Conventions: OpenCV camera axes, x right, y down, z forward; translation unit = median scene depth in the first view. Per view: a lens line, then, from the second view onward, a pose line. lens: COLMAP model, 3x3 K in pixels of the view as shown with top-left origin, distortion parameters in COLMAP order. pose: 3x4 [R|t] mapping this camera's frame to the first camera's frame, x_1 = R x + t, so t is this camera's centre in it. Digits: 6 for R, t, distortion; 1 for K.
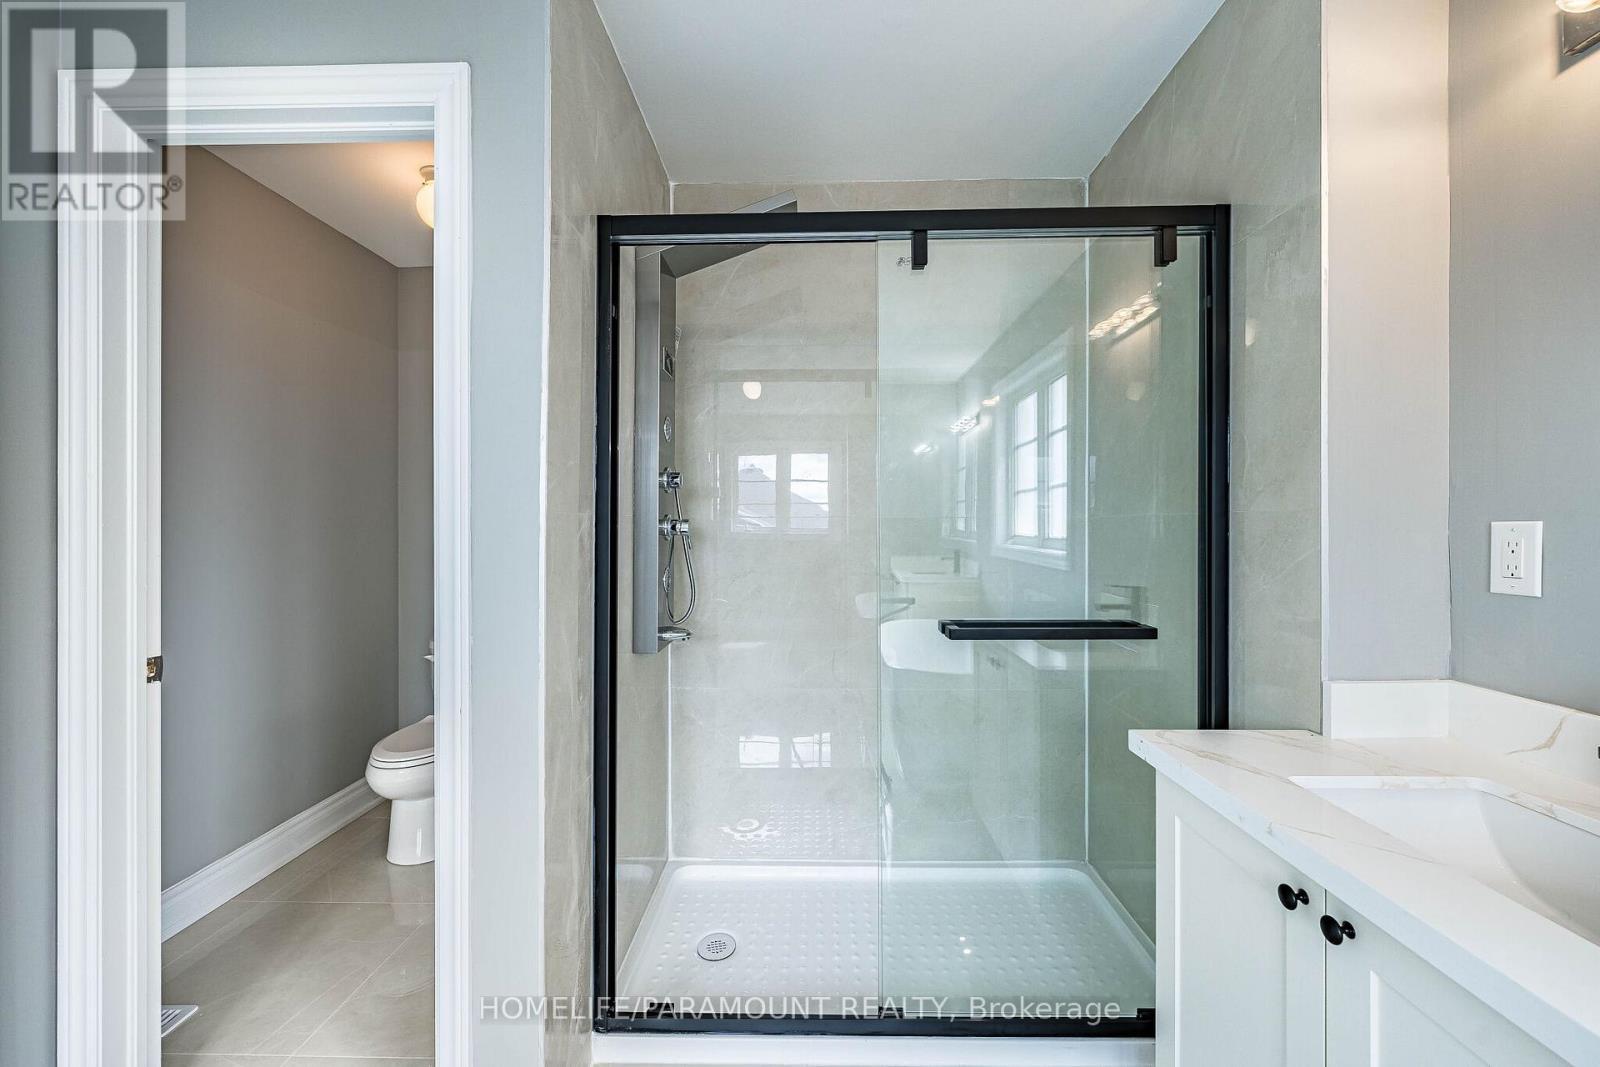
lens RADIAL K [[658.9, 0, 801.5], [0, 658.9, 526.7], [0, 0, 1]] dist [-0.001887, 0.000958]
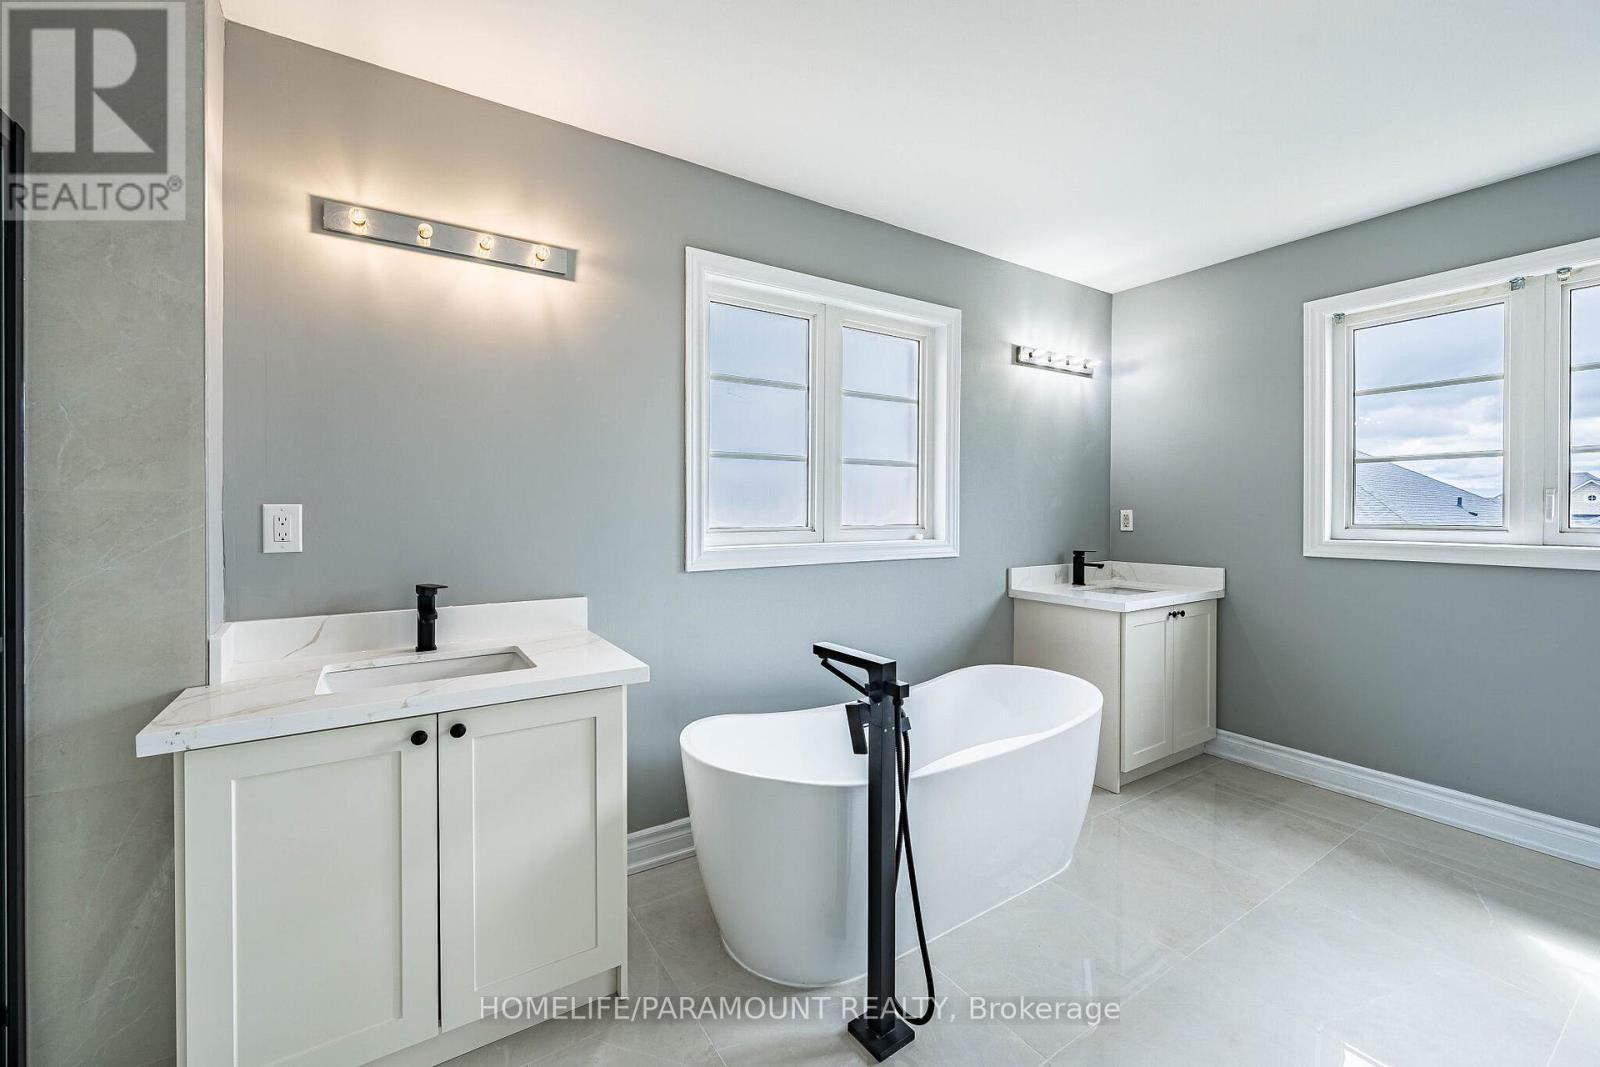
lens RADIAL K [[658.9, 0, 793.8], [0, 658.9, 522.1], [0, 0, 1]] dist [-0.001887, 0.000958]
pose [[-0.565343, -0.014162, 0.824734, -0.838083], [0.000012, 0.999852, 0.017177, 0.007481], [-0.824856, 0.009721, -0.565259, 0.884181]]
